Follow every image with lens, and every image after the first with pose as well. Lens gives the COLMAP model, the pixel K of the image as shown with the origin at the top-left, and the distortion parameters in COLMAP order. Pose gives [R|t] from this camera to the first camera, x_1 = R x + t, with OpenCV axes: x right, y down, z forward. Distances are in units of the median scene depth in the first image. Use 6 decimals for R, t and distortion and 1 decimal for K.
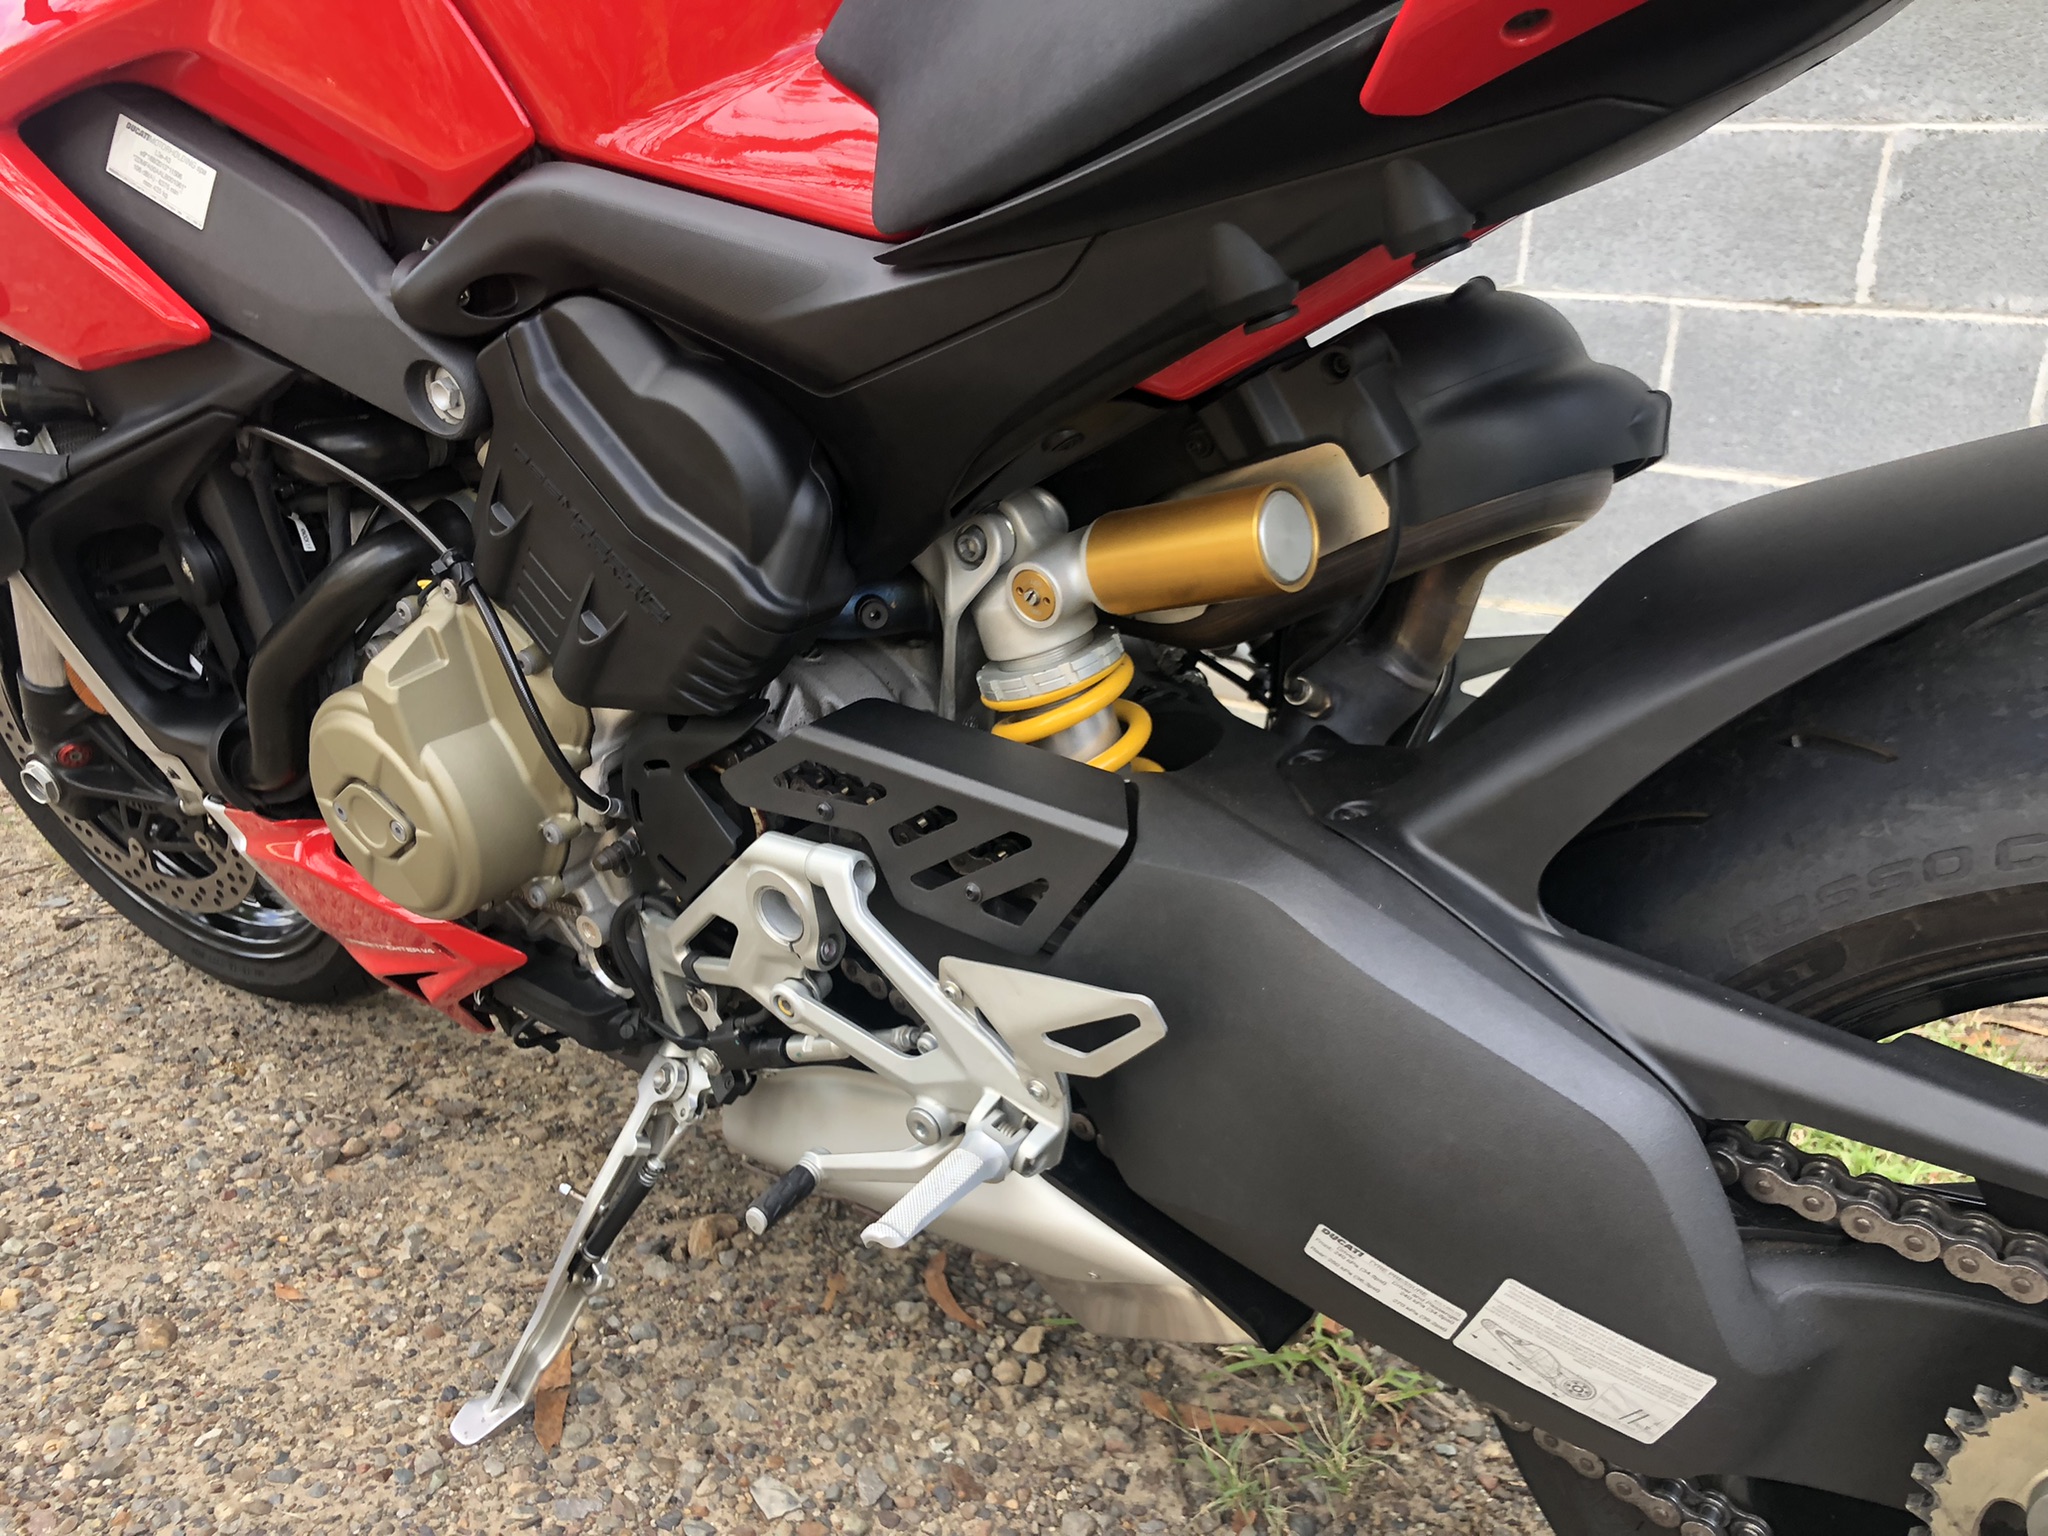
lens RADIAL K [[1634.1, 0, 1024.0], [0, 1634.1, 768.0], [0, 0, 1]] dist [-0.015293, -0.001082]
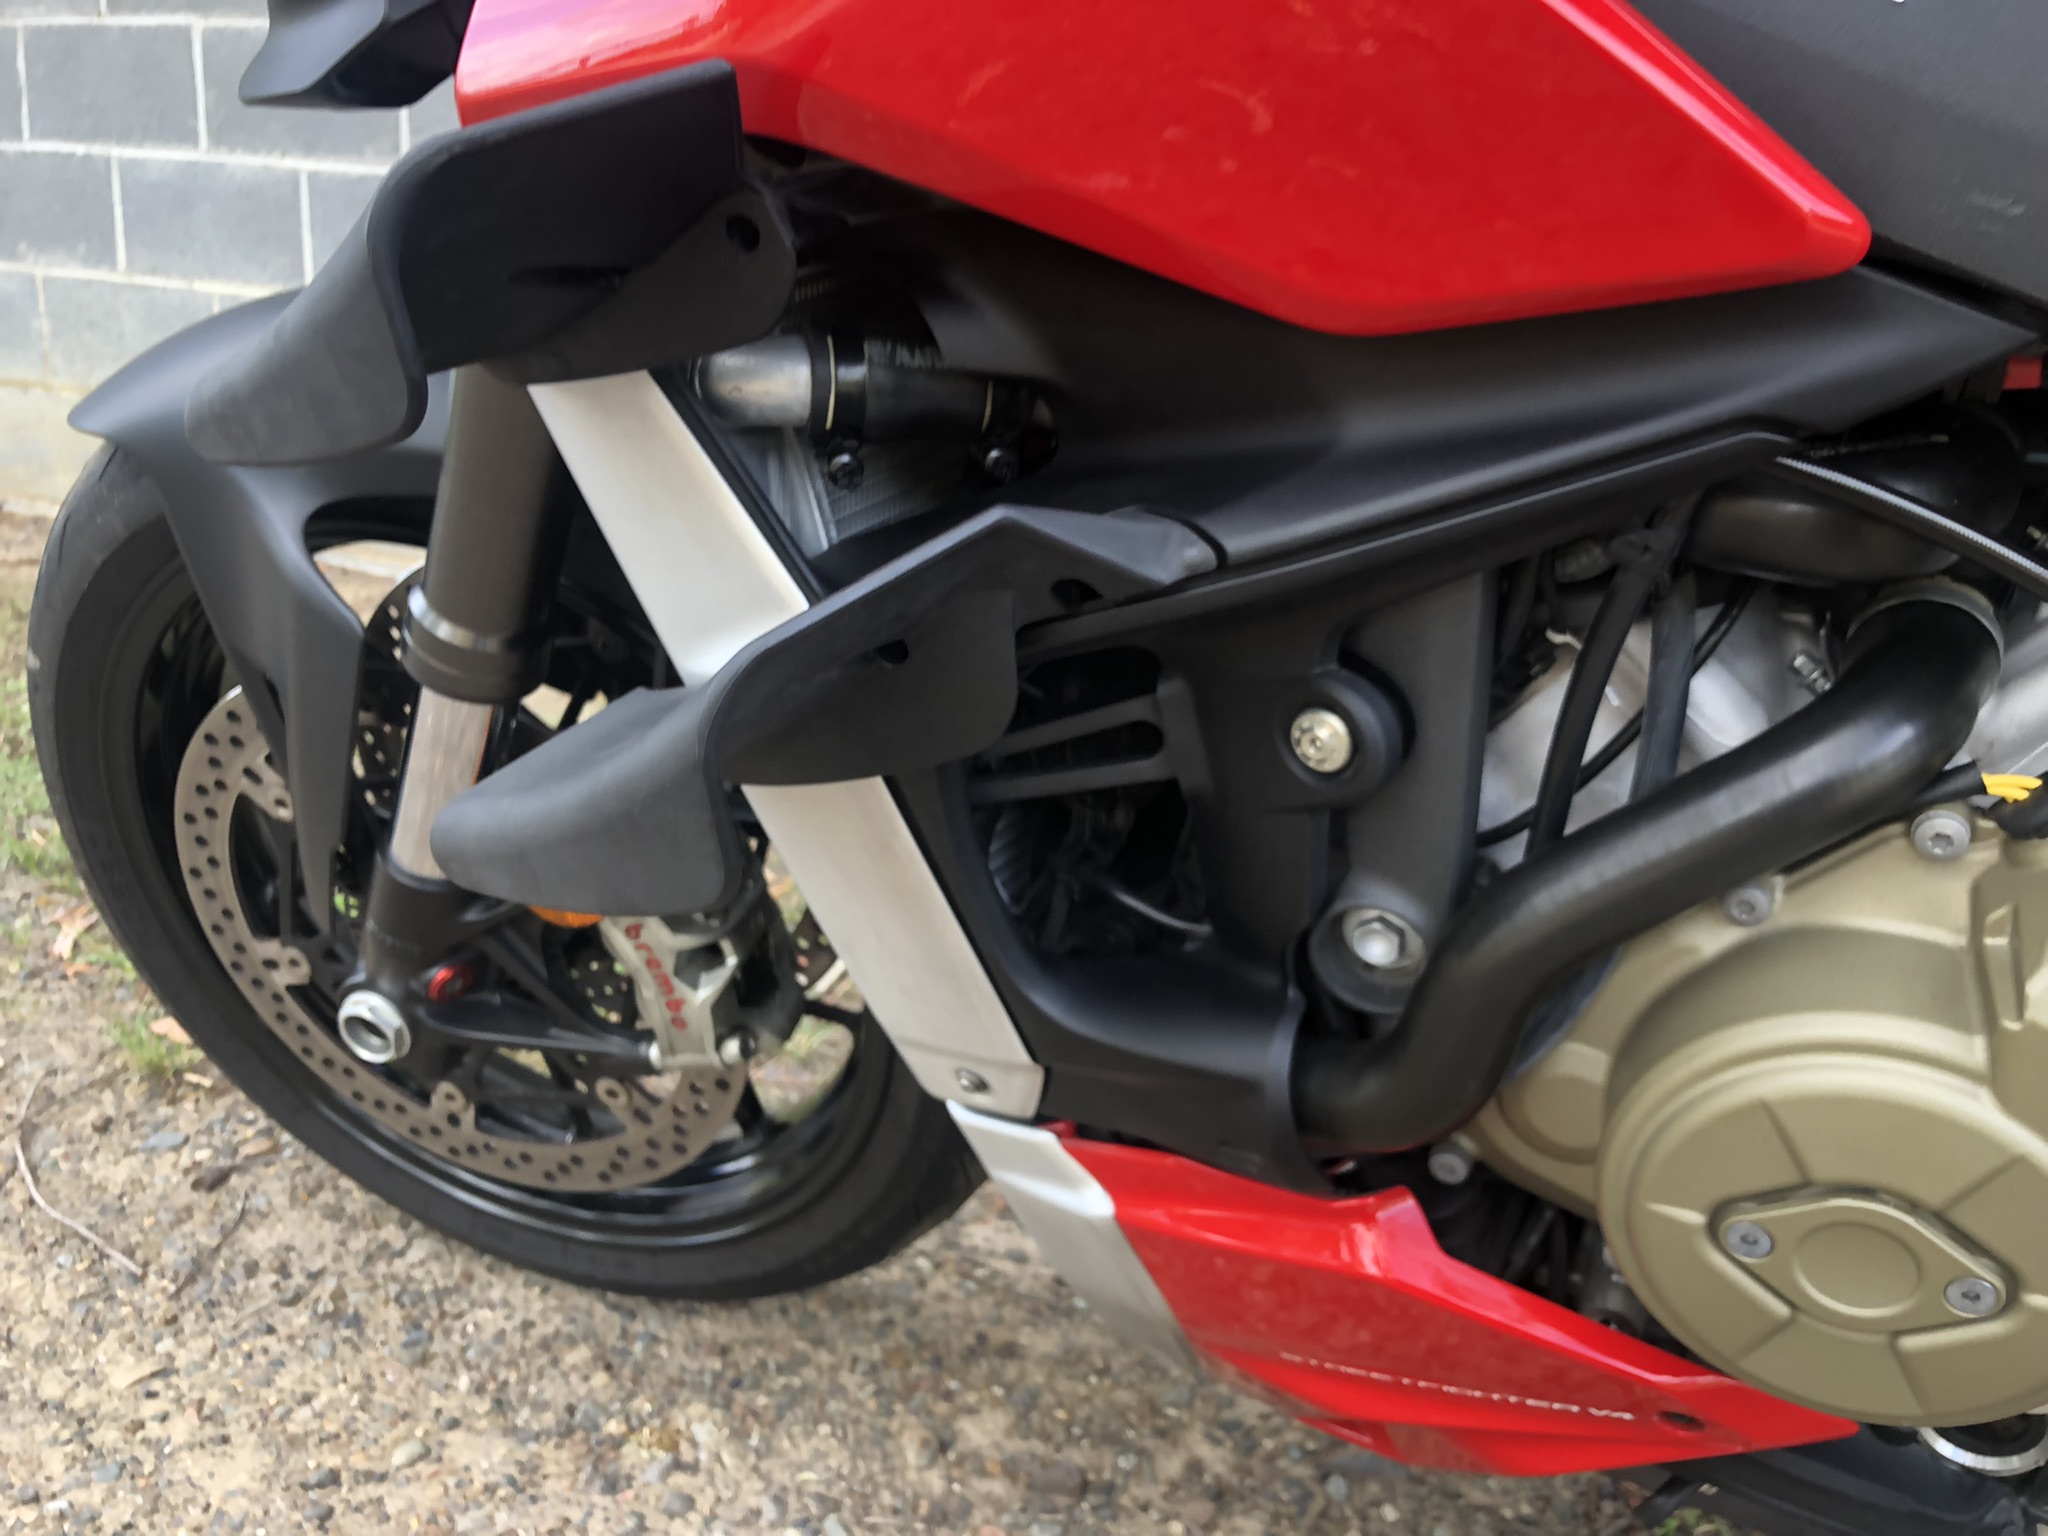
lens RADIAL K [[1634.1, 0, 1024.0], [0, 1634.1, 768.0], [0, 0, 1]] dist [-0.015293, -0.001082]
pose [[0.983707, -0.037059, 0.175918, -0.421084], [0.036264, 0.999312, 0.007729, -0.073807], [-0.176084, -0.001224, 0.984374, 0.326497]]
